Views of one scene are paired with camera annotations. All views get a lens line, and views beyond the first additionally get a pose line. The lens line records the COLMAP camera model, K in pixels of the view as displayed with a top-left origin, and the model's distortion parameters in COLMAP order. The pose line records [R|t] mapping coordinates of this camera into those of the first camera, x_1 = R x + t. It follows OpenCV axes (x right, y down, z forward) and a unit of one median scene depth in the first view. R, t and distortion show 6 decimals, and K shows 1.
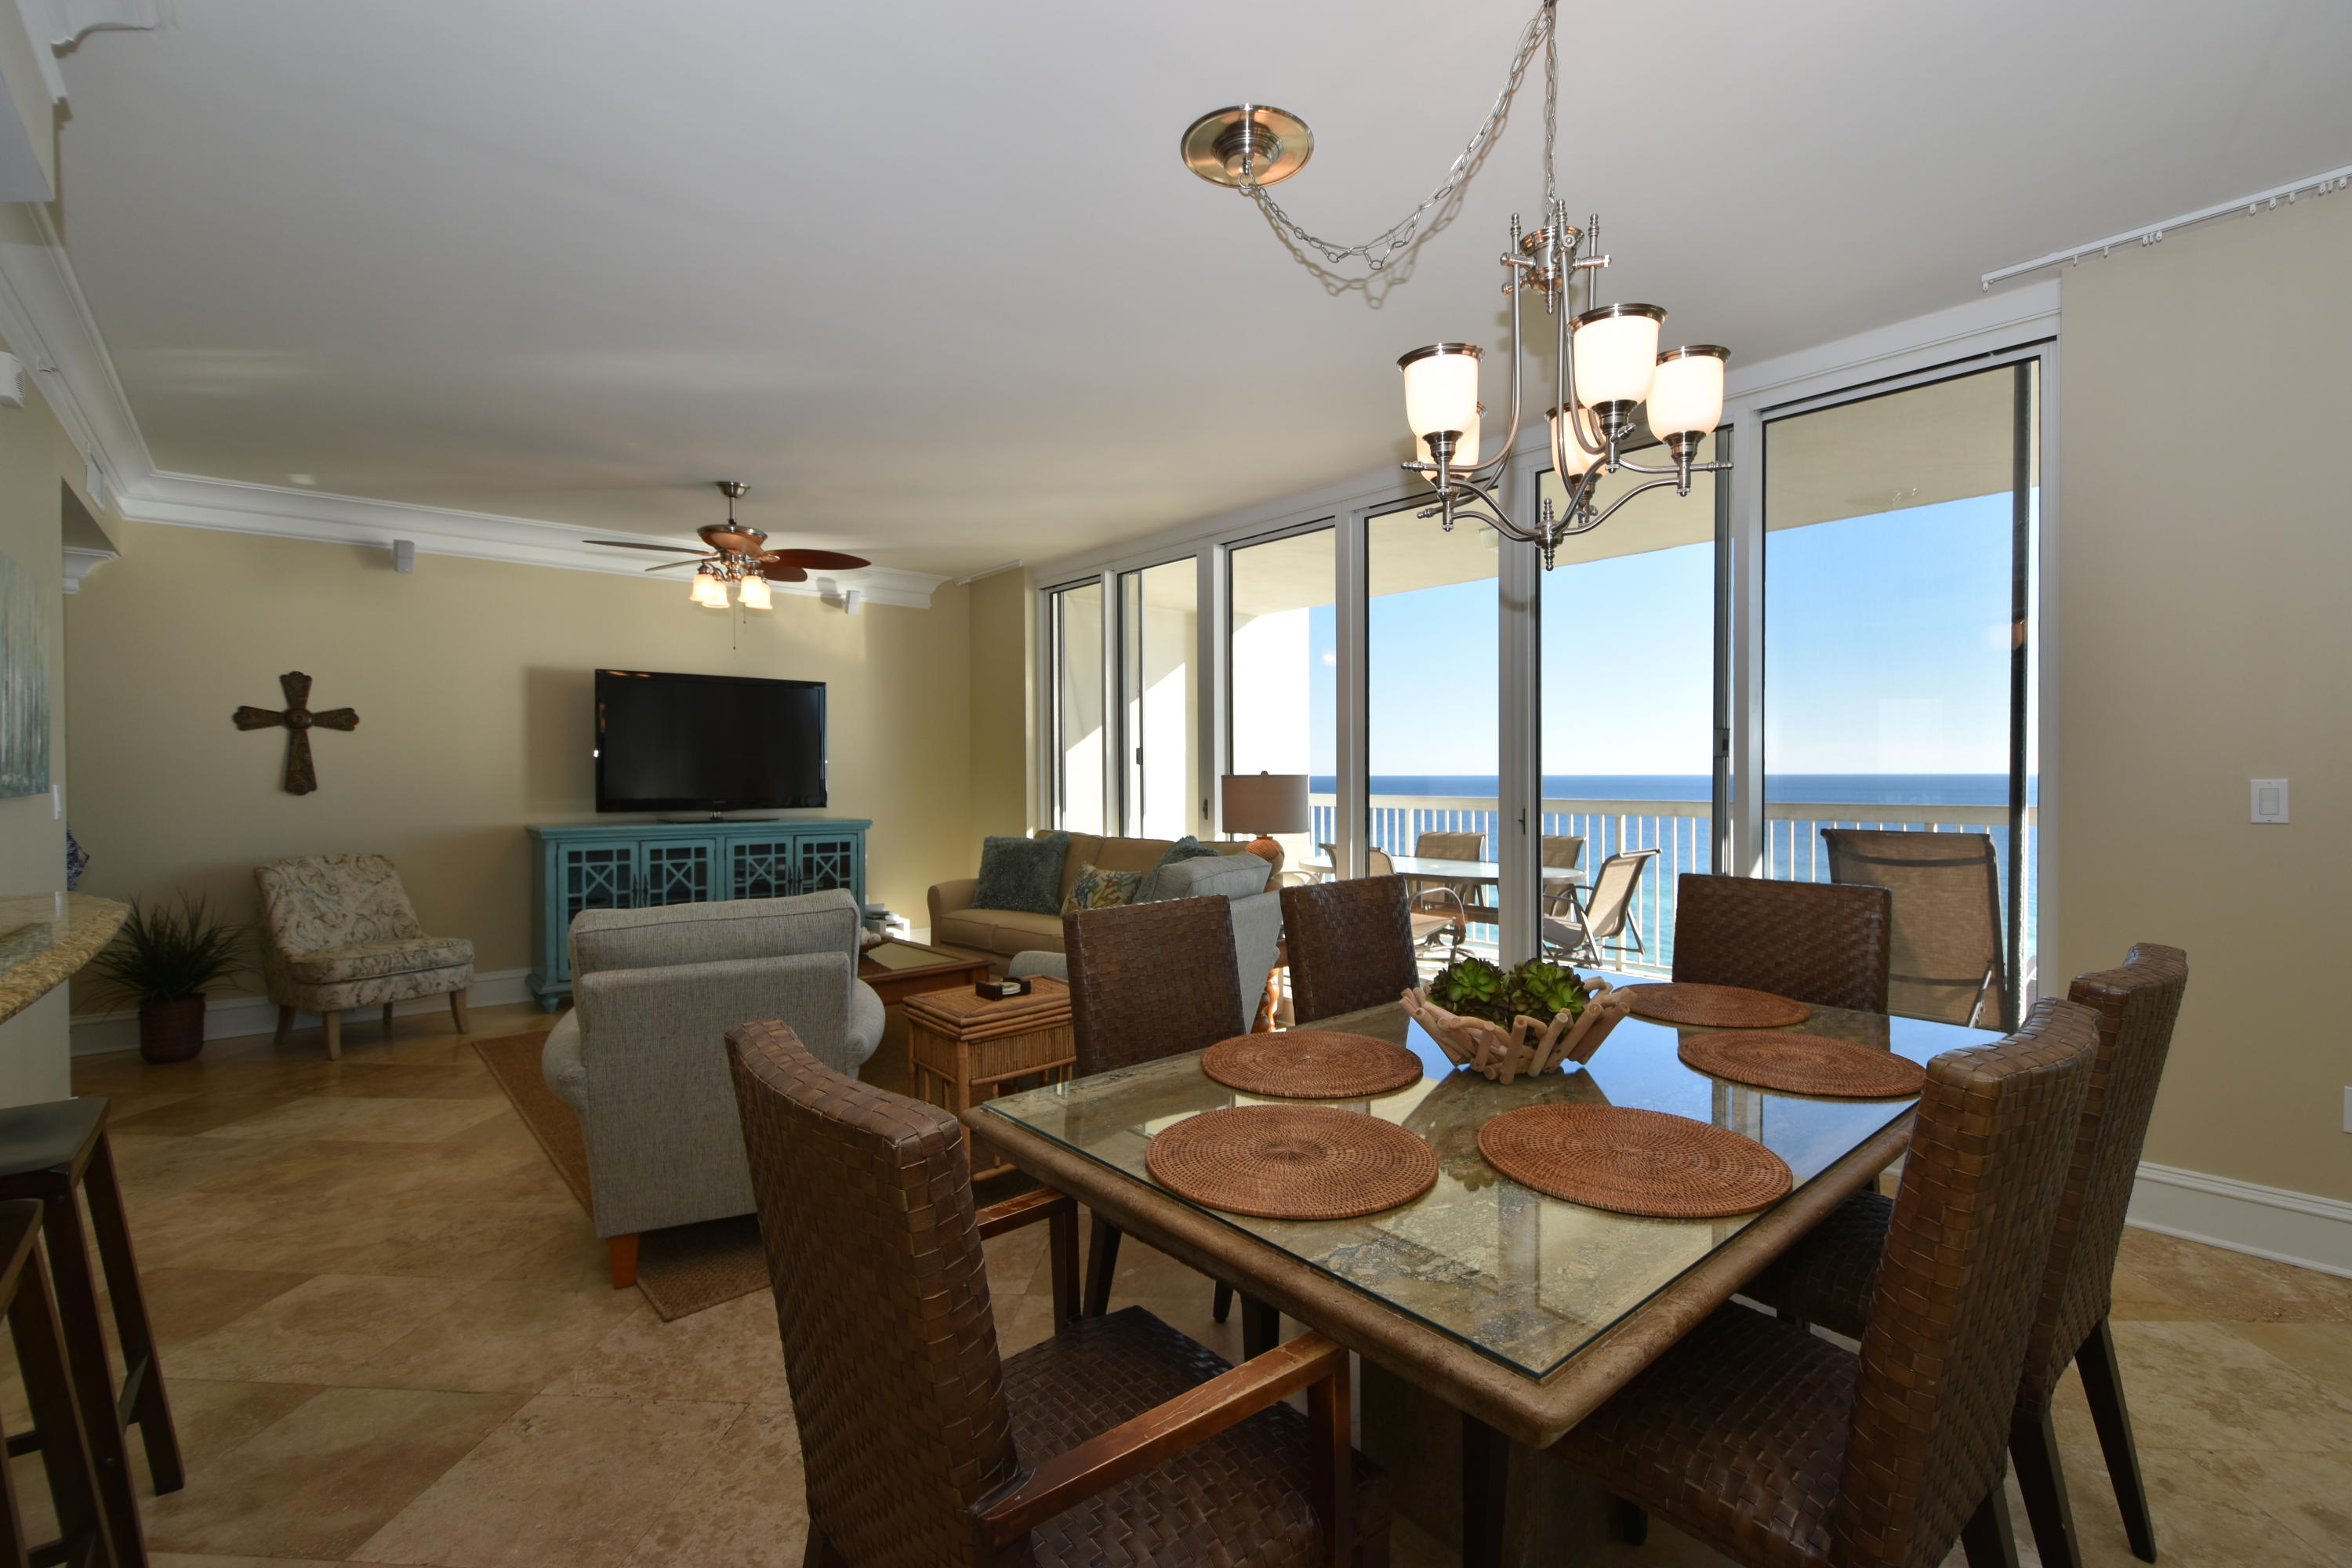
lens RADIAL K [[1034.5, 0, 1168.8], [0, 1034.5, 782.1], [0, 0, 1]] dist [0.003217, -0.003577]
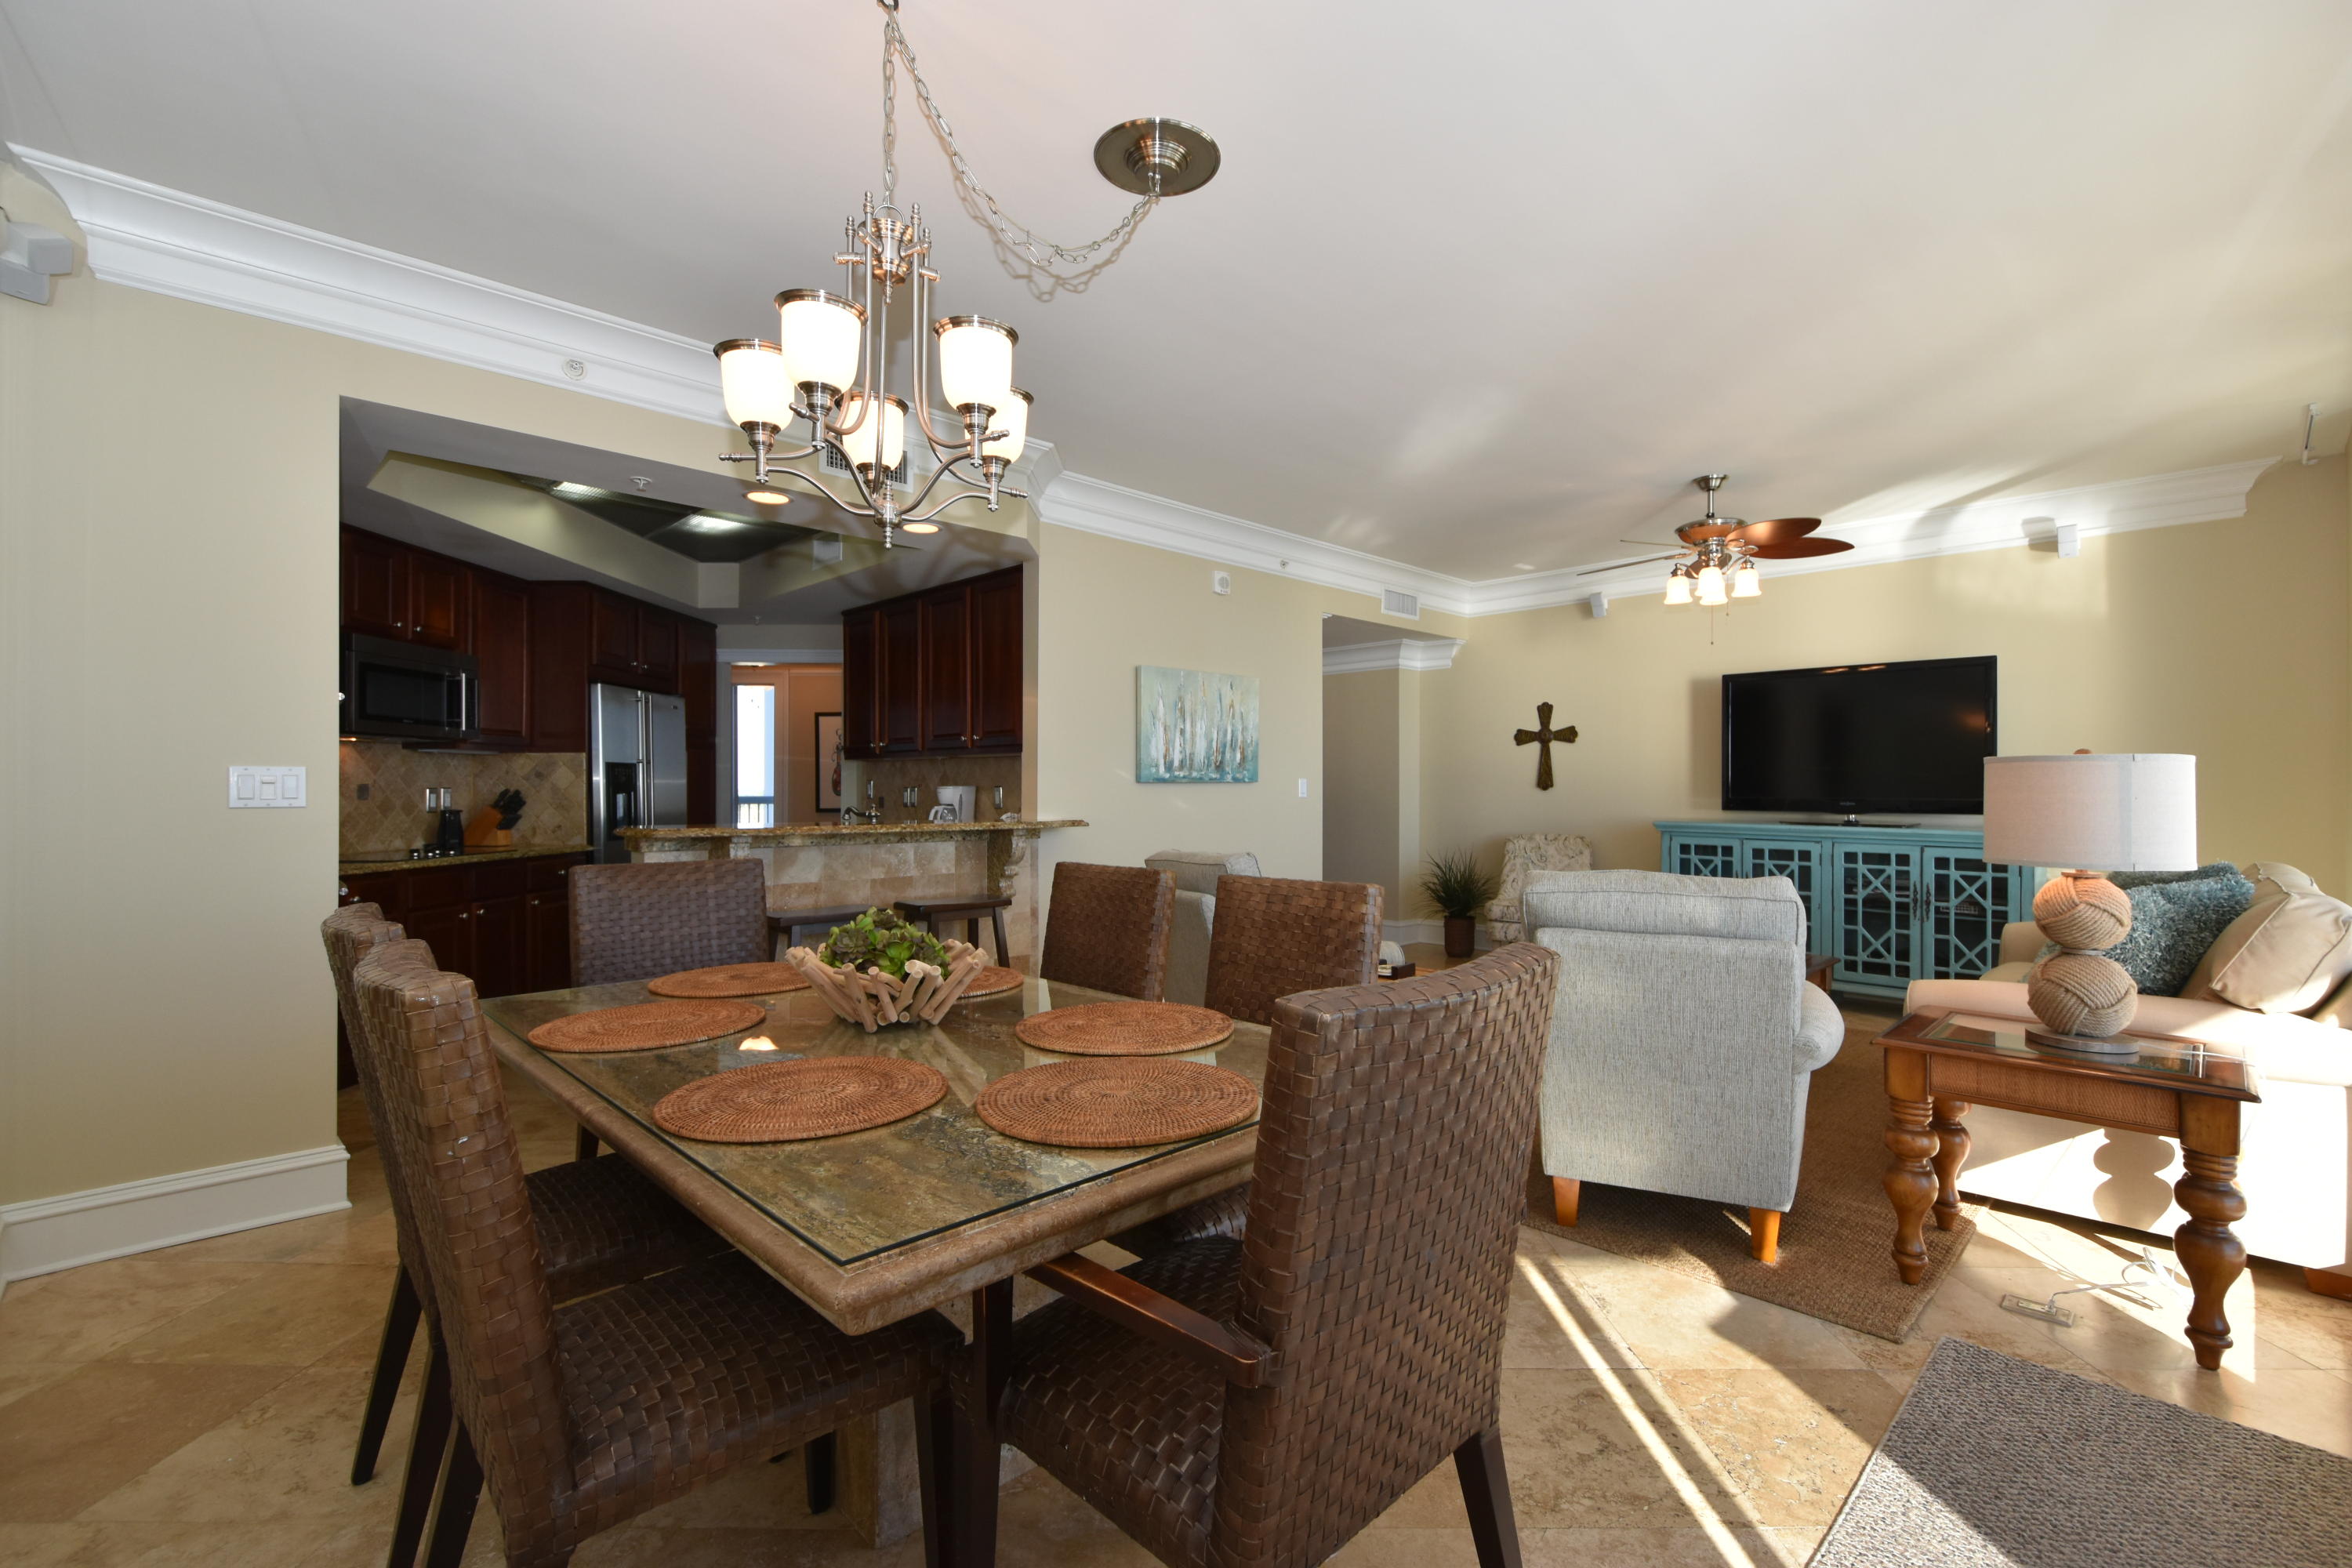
lens RADIAL K [[1034.5, 0, 1195.5], [0, 1034.5, 784.0], [0, 0, 1]] dist [0.003217, -0.003577]
pose [[0.083252, 0.000071, -0.996528, 0.470744], [-0.009492, 0.999955, -0.000722, 0.008878], [0.996483, 0.009519, 0.083249, 0.386902]]
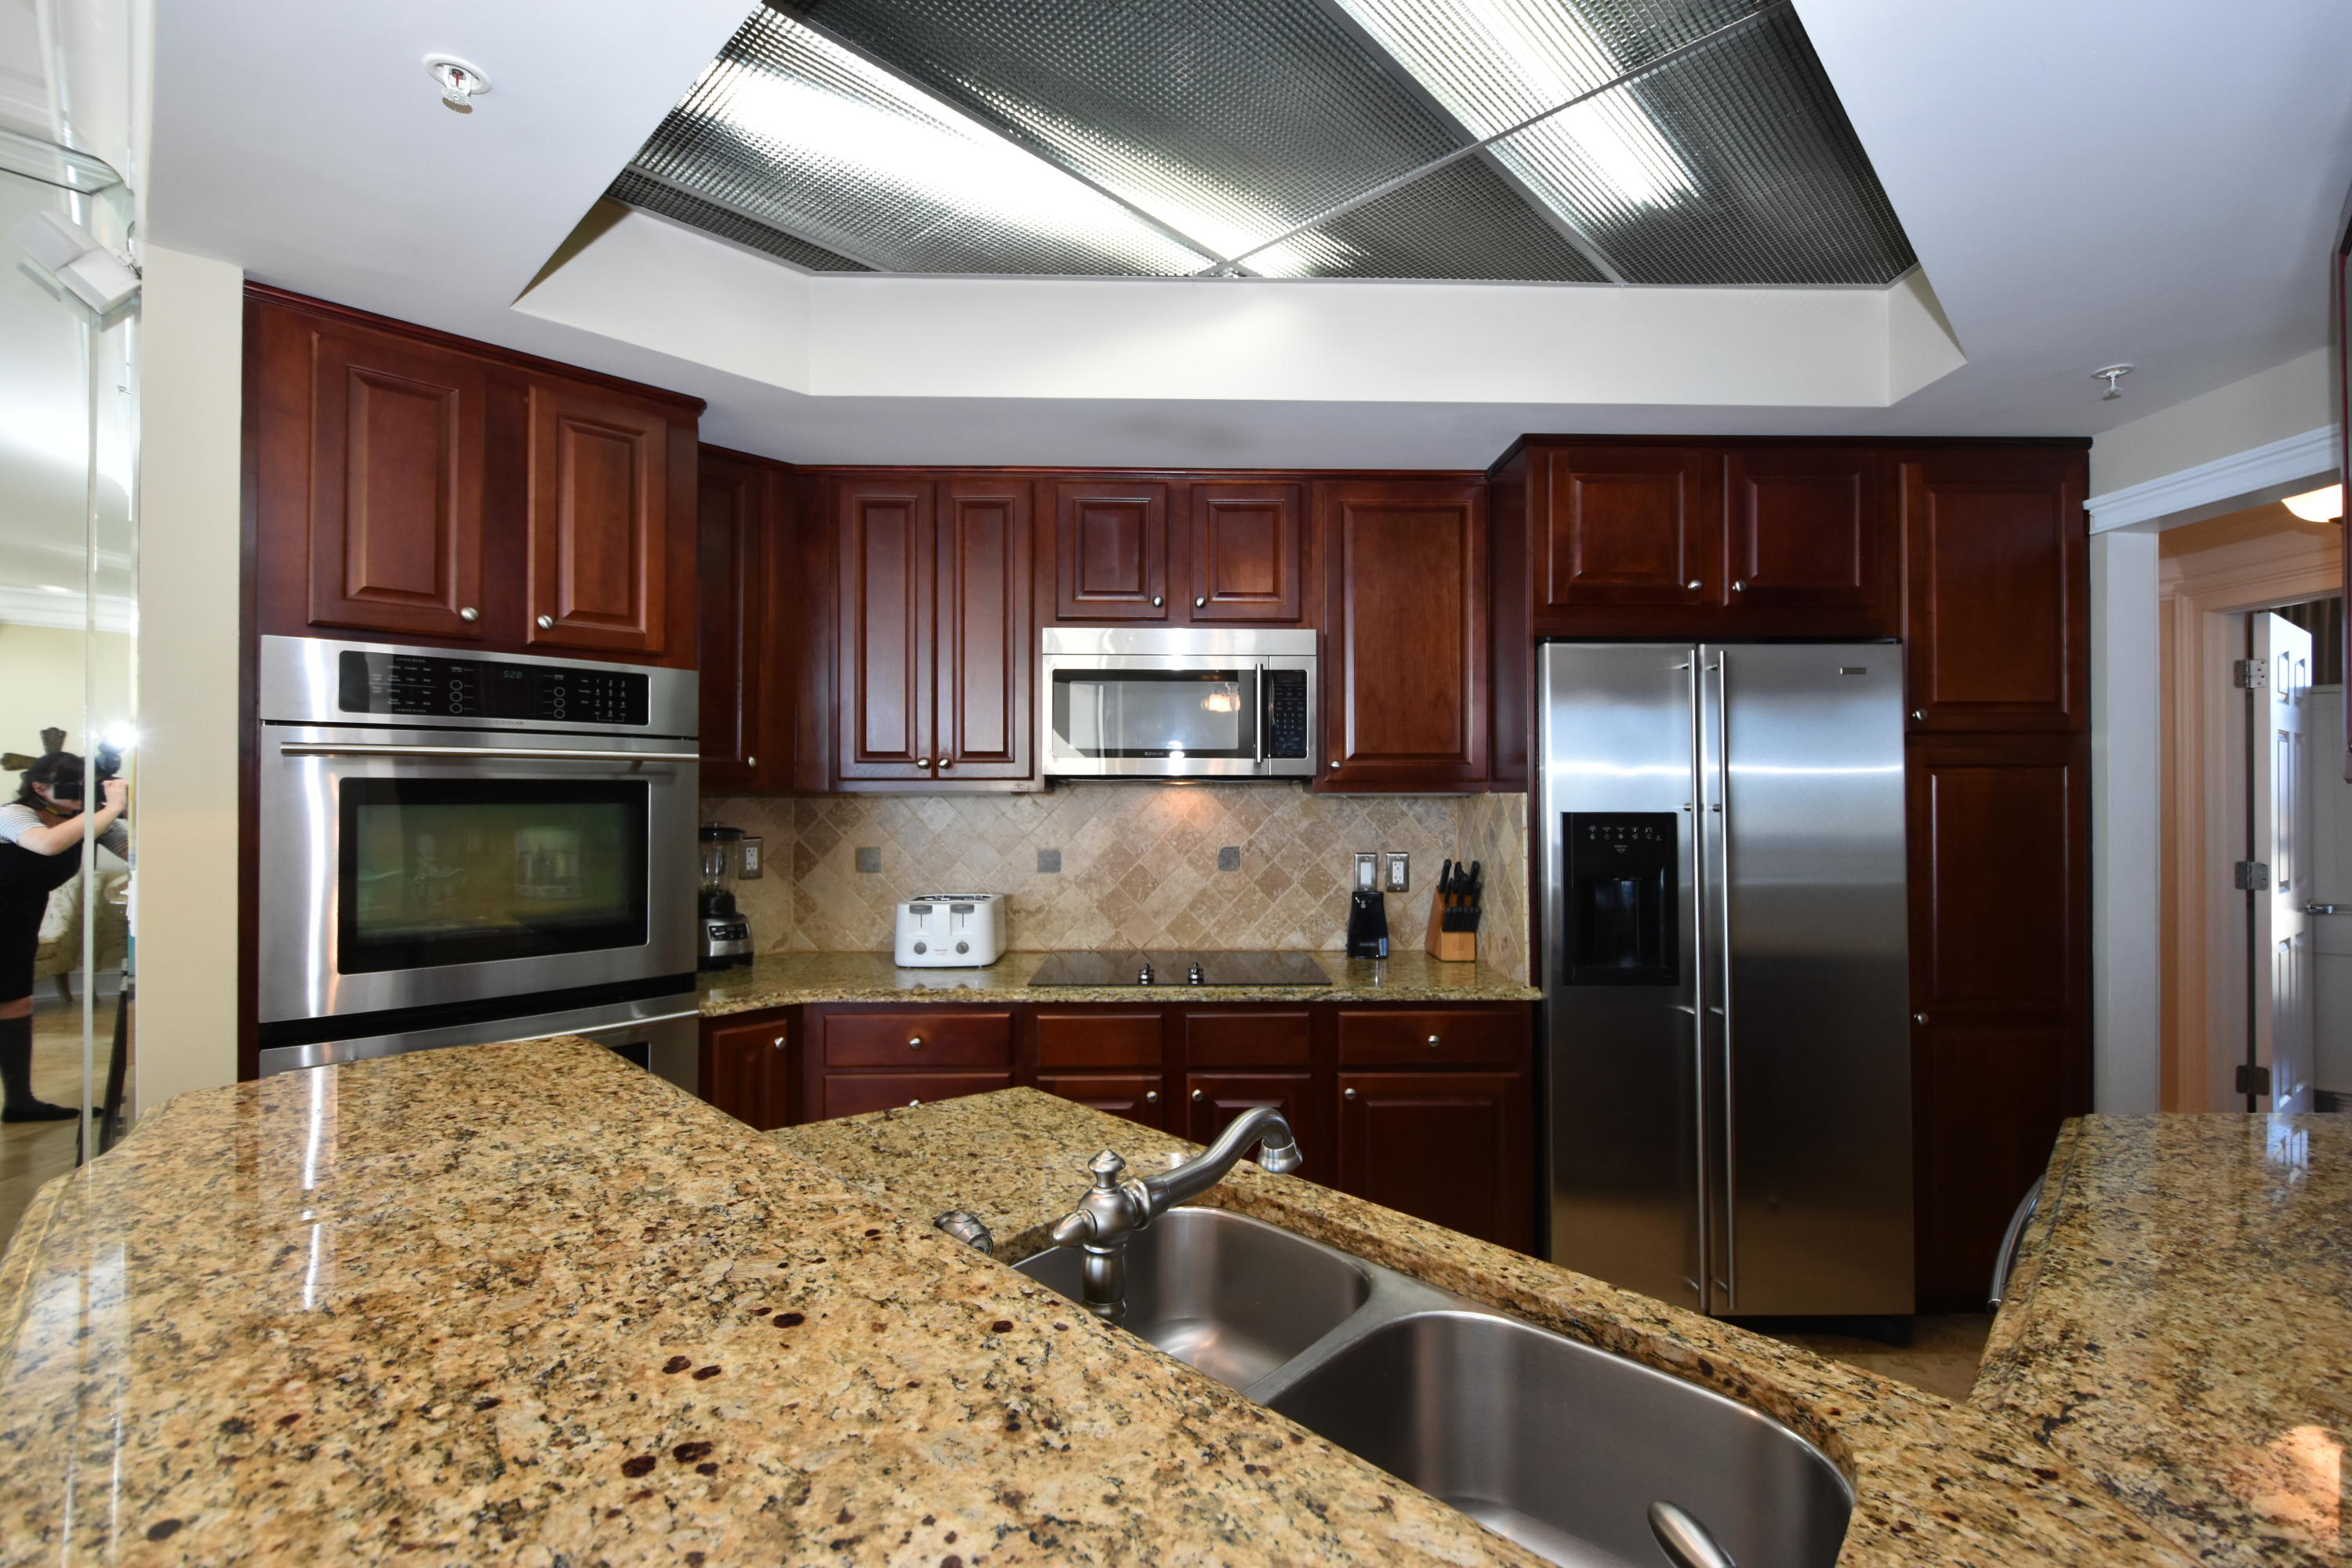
lens RADIAL K [[1034.5, 0, 1189.4], [0, 1034.5, 791.1], [0, 0, 1]] dist [0.003217, -0.003577]
pose [[-0.994445, 0.005792, -0.105101, -0.351989], [0.004707, 0.999933, 0.010564, -0.021982], [0.105155, 0.010011, -0.994405, 0.338024]]
